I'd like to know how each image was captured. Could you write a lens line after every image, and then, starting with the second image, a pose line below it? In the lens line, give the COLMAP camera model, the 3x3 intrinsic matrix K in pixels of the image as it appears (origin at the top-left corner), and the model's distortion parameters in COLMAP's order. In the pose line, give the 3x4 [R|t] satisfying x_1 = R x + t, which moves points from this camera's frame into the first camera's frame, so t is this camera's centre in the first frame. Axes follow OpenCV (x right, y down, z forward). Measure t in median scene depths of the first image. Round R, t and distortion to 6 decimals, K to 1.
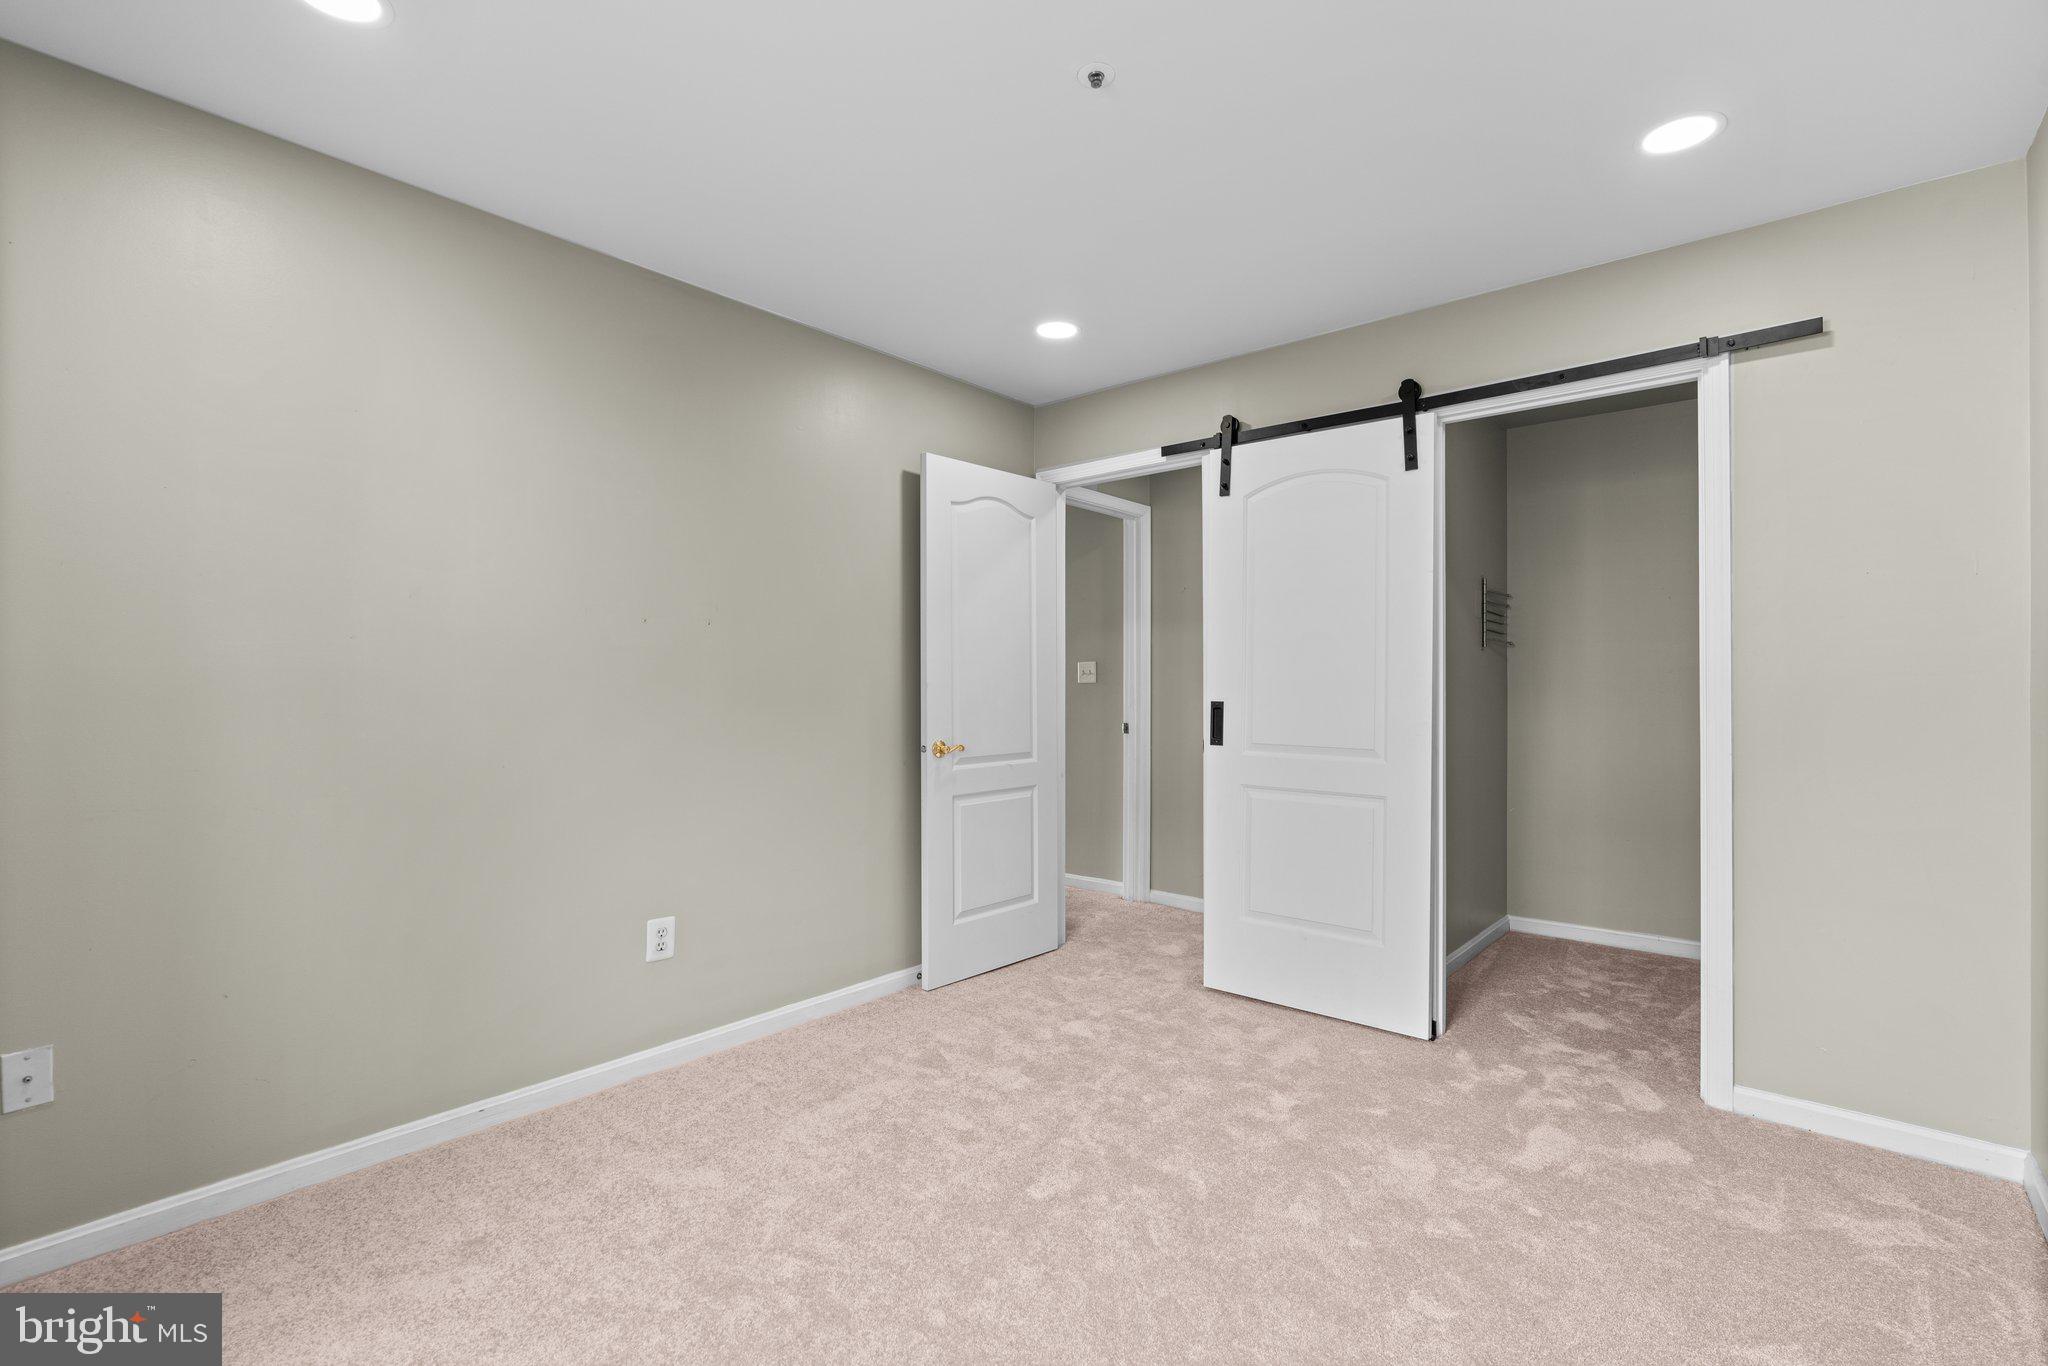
lens RADIAL K [[916.7, 0, 1028.0], [0, 916.7, 684.1], [0, 0, 1]] dist [-0.005739, 0.001329]
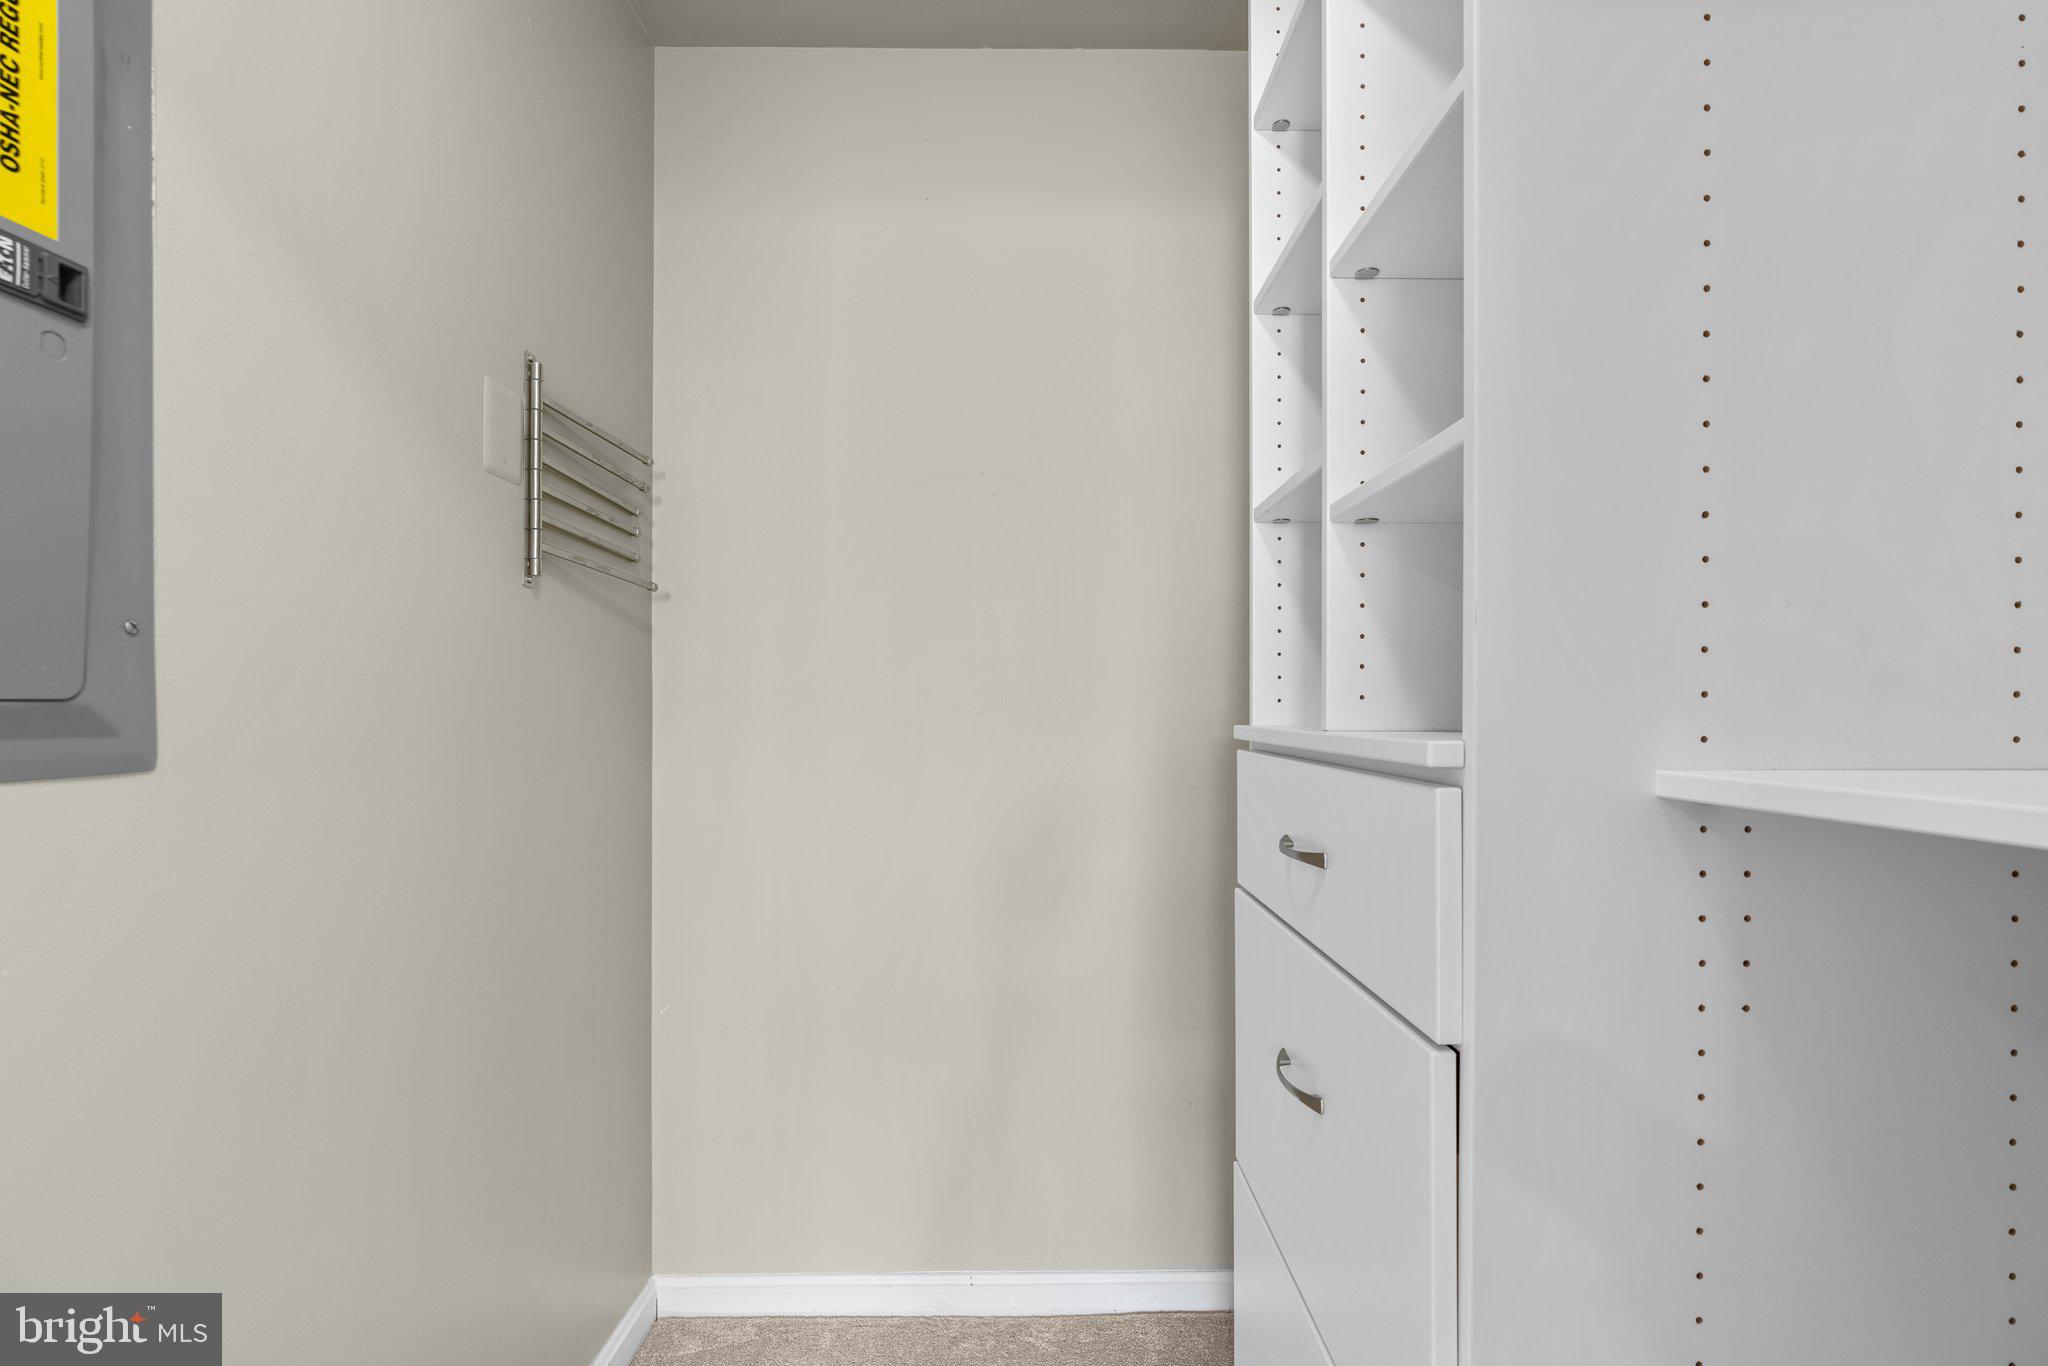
lens RADIAL K [[916.7, 0, 1026.0], [0, 916.7, 690.8], [0, 0, 1]] dist [-0.005739, 0.001329]
pose [[0.743061, 0.008412, 0.669171, 0.383890], [-0.006921, 0.999964, -0.004885, -0.002200], [-0.669188, -0.001002, 0.743093, 0.610503]]
